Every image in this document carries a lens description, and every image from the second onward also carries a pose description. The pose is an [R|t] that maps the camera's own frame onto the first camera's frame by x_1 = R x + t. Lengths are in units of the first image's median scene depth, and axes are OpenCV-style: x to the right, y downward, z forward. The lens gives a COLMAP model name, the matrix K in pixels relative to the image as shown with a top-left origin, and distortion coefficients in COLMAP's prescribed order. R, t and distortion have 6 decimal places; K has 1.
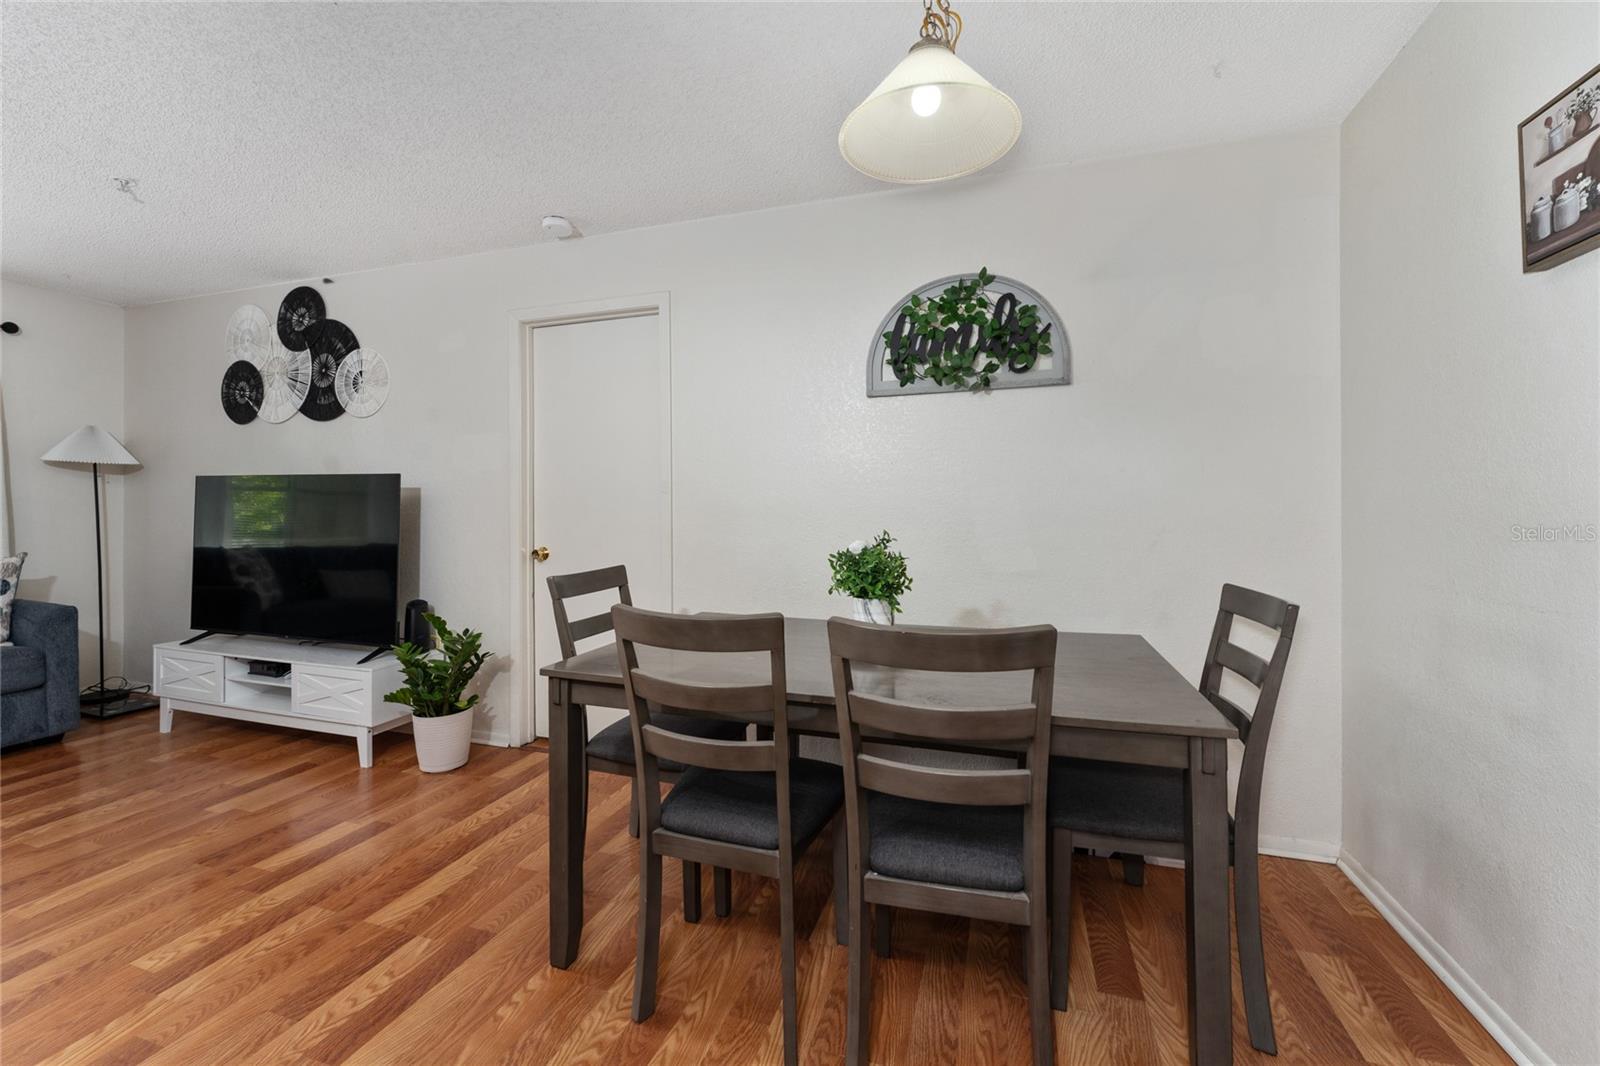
lens RADIAL K [[648.6, 0, 796.5], [0, 648.6, 504.2], [0, 0, 1]] dist [-0.000279, -0.000148]
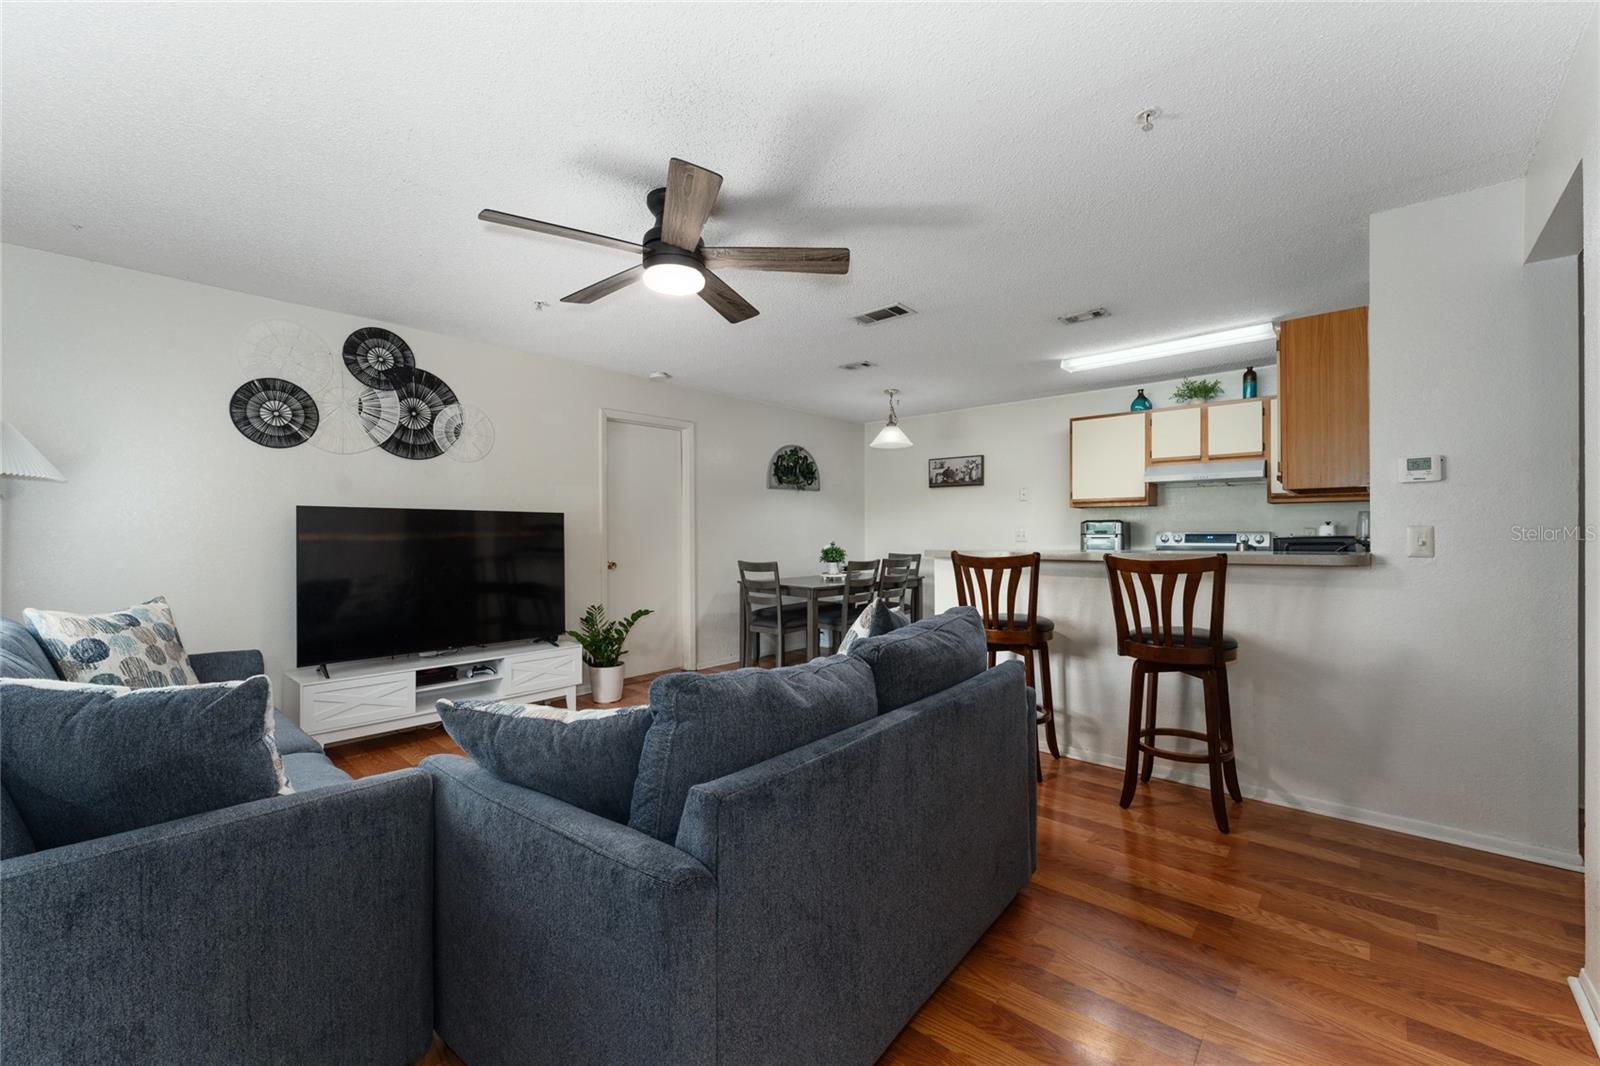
lens RADIAL K [[638.2, 0, 826.5], [0, 638.2, 533.3], [0, 0, 1]] dist [0.000393, 0.000046]
pose [[0.375020, -0.004950, 0.927004, -2.058164], [0.000988, 0.999987, 0.004940, -0.009958], [-0.927016, -0.000937, 0.375020, -0.083603]]
